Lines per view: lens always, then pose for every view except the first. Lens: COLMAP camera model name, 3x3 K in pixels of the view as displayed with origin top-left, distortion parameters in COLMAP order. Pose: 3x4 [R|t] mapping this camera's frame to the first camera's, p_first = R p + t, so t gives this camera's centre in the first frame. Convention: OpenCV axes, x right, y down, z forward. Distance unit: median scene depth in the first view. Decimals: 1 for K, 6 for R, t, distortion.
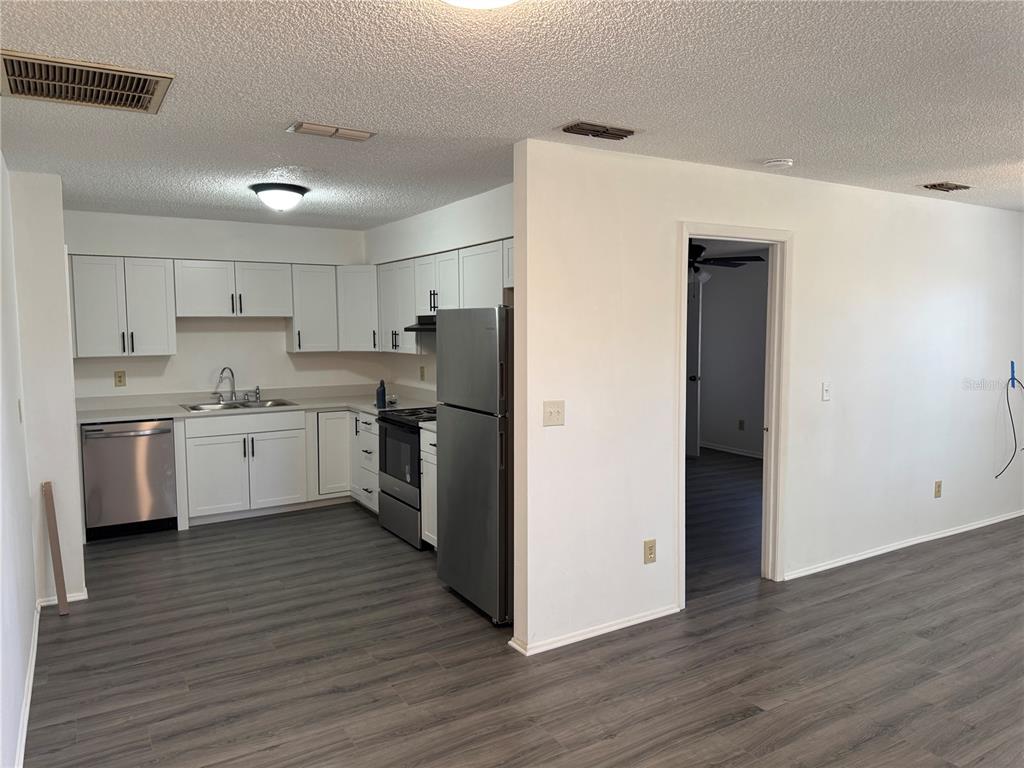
lens RADIAL K [[714.5, 0, 512.0], [0, 714.5, 384.0], [0, 0, 1]] dist [0.105842, -0.186199]
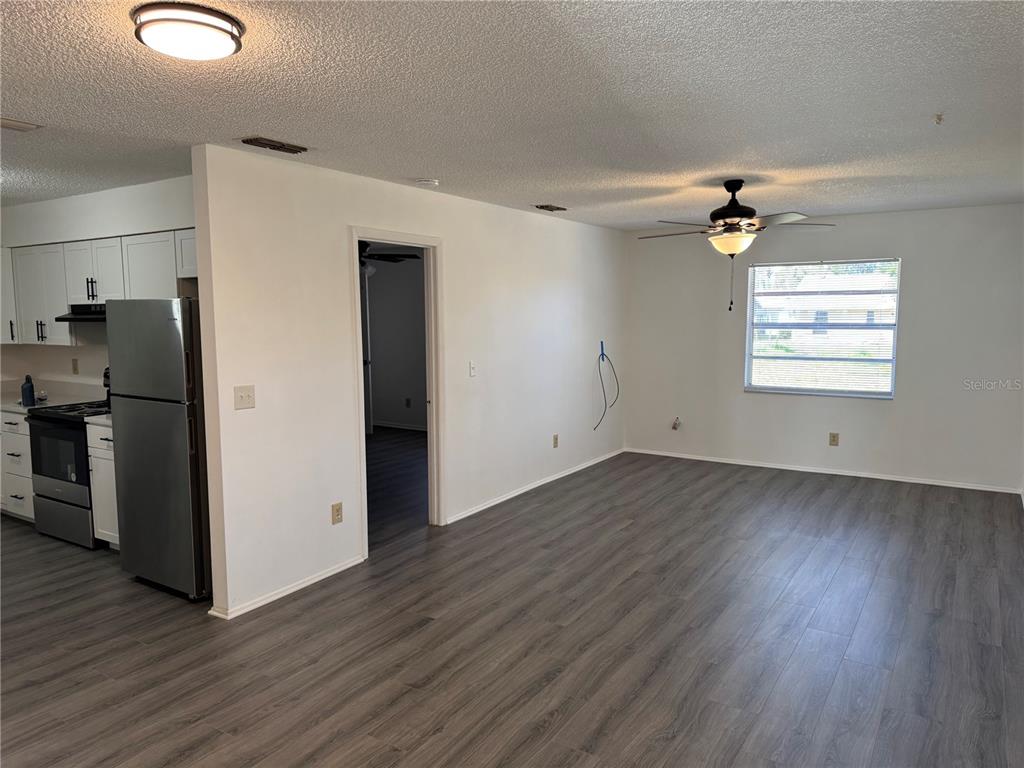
lens RADIAL K [[723.4, 0, 512.0], [0, 723.4, 384.0], [0, 0, 1]] dist [0.057781, -0.073691]
pose [[0.897682, -0.047261, 0.438101, -0.039515], [0.038703, 0.998846, 0.028450, 0.003264], [-0.438940, -0.008584, 0.898475, -0.114796]]
